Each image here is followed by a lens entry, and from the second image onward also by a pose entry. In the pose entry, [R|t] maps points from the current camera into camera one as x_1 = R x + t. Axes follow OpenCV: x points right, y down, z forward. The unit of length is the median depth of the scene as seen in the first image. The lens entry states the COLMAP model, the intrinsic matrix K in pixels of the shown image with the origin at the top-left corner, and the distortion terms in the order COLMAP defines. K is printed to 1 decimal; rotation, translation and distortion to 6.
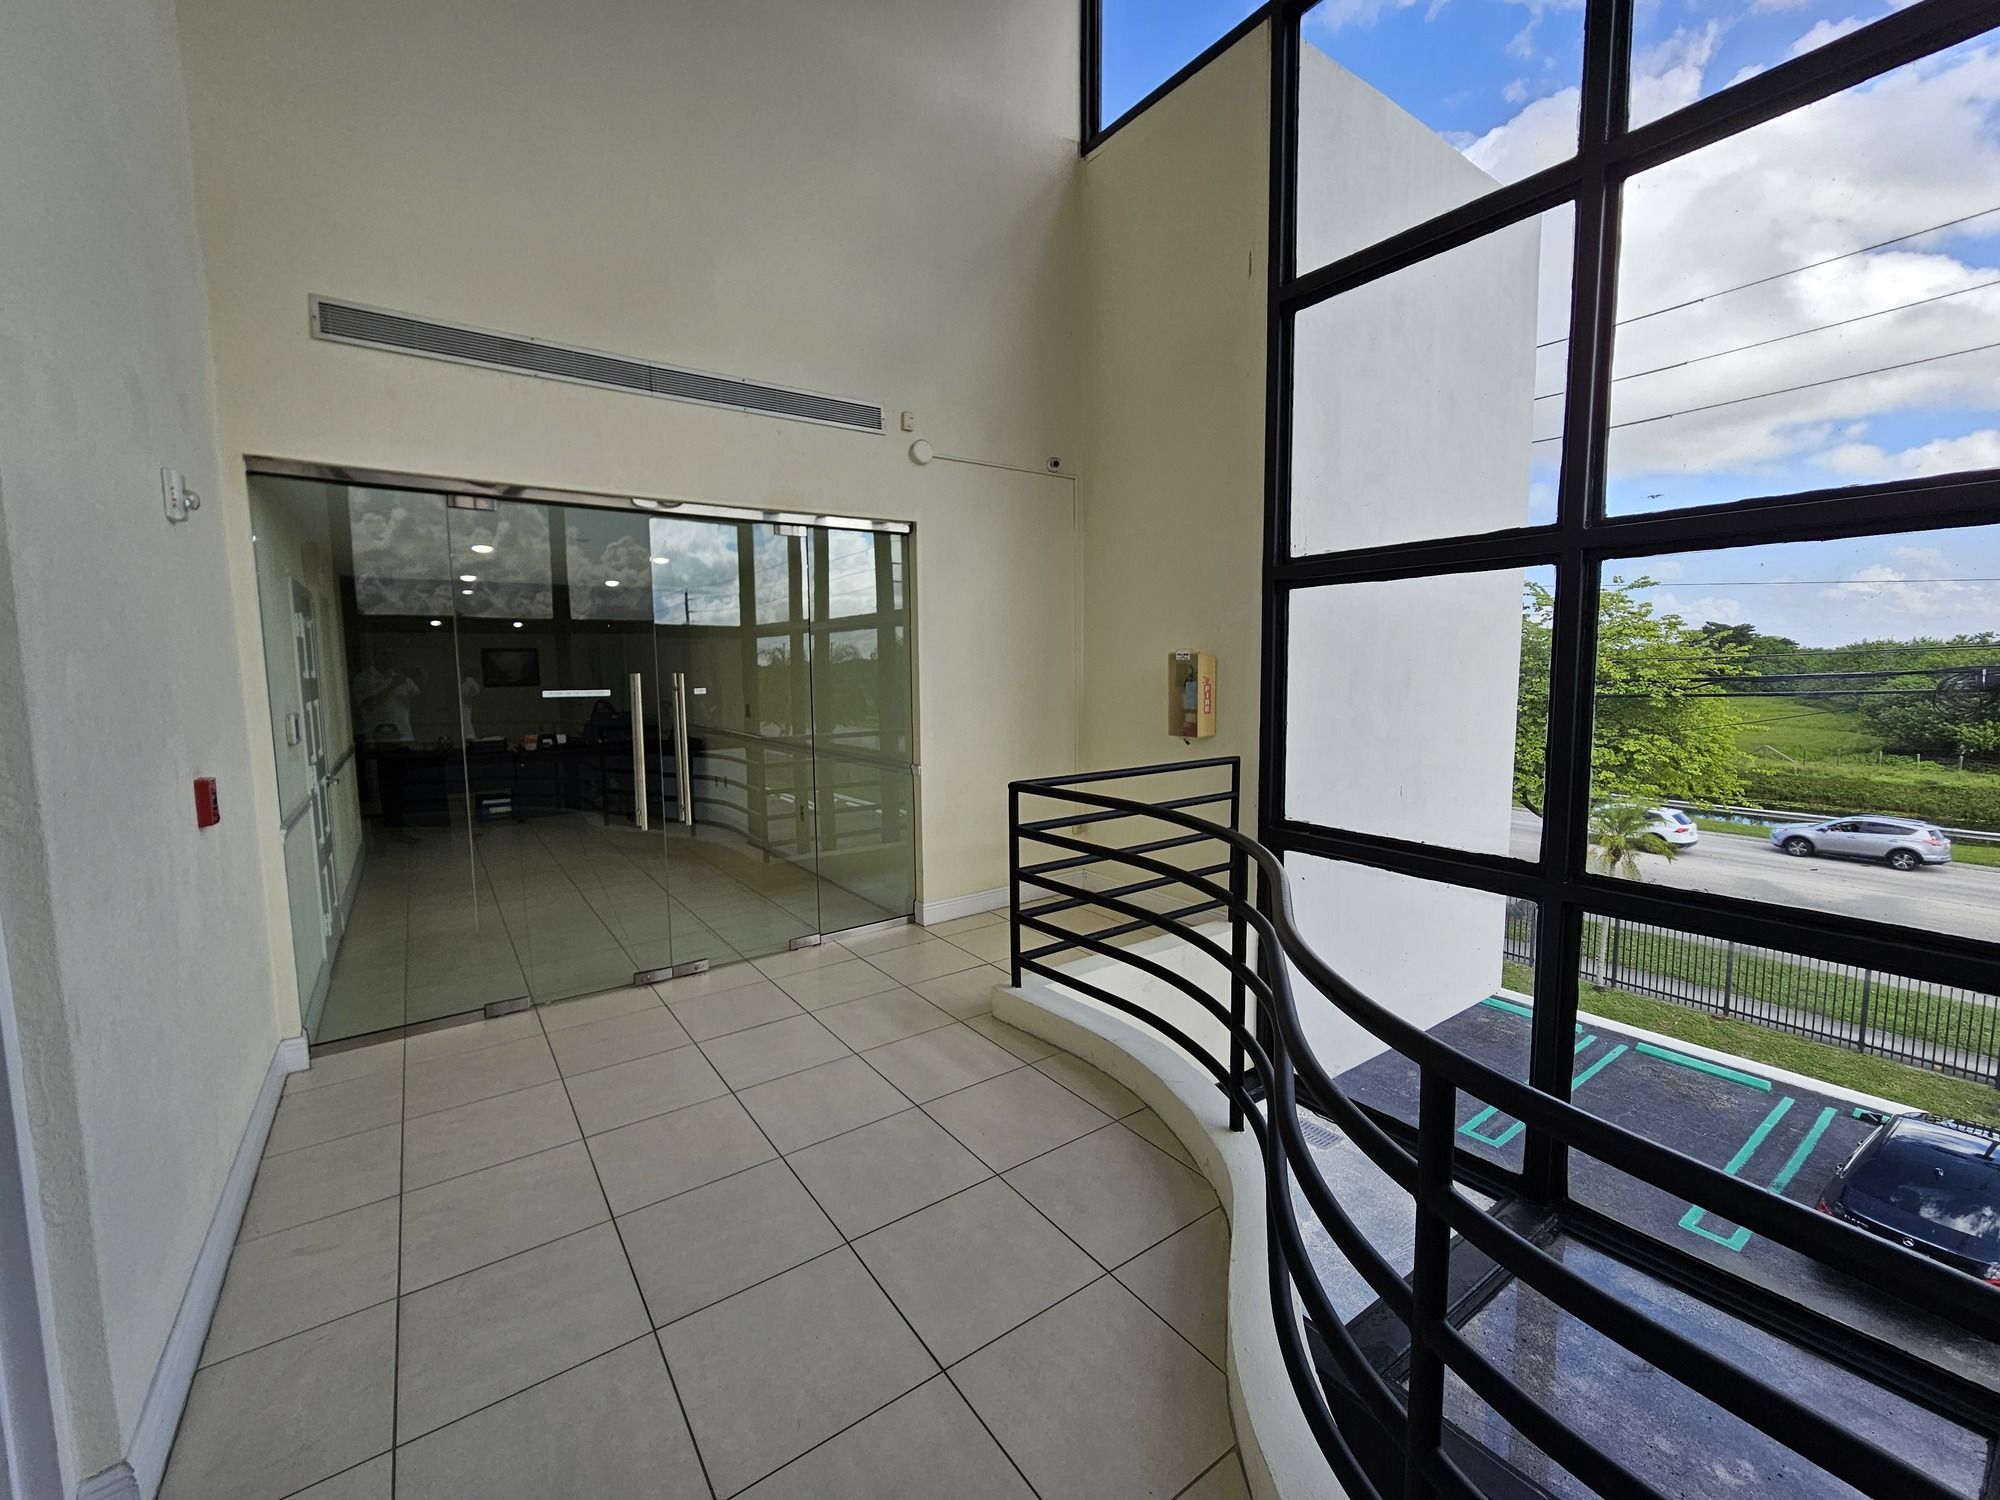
lens RADIAL K [[825.2, 0, 1006.1], [0, 825.2, 743.4], [0, 0, 1]] dist [-0.003136, -0.000363]
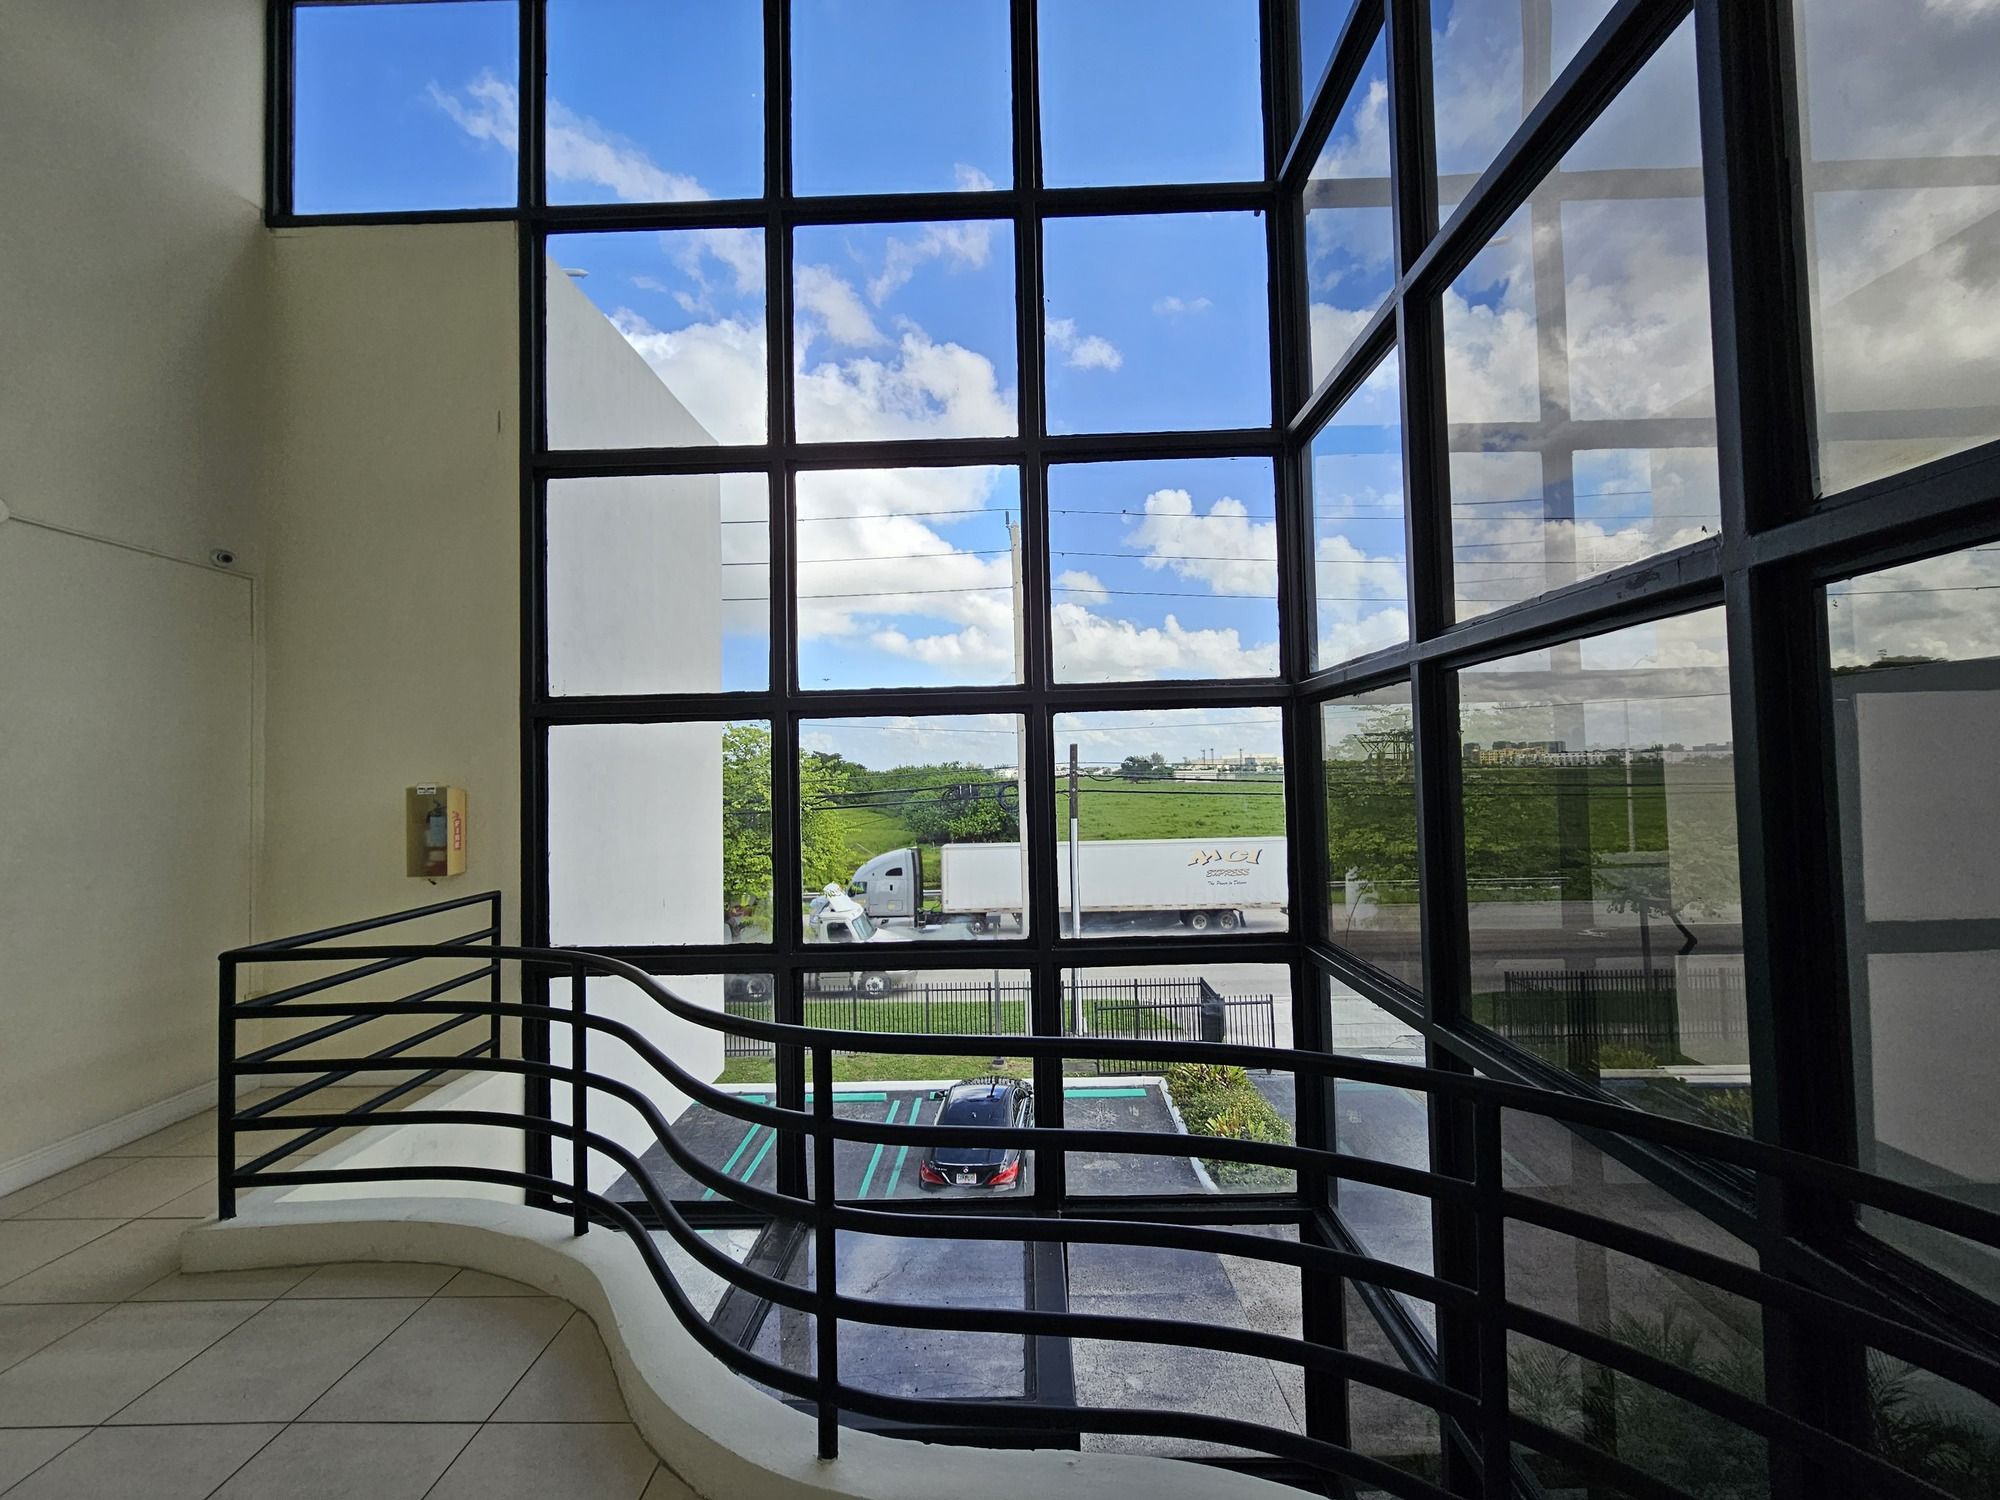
lens RADIAL K [[825.2, 0, 1006.1], [0, 825.2, 743.4], [0, 0, 1]] dist [-0.003136, -0.000363]
pose [[0.596585, 0.026880, 0.802100, -0.156794], [0.092547, 0.990467, -0.102027, -0.002012], [-0.797196, 0.135100, 0.588410, -0.092333]]
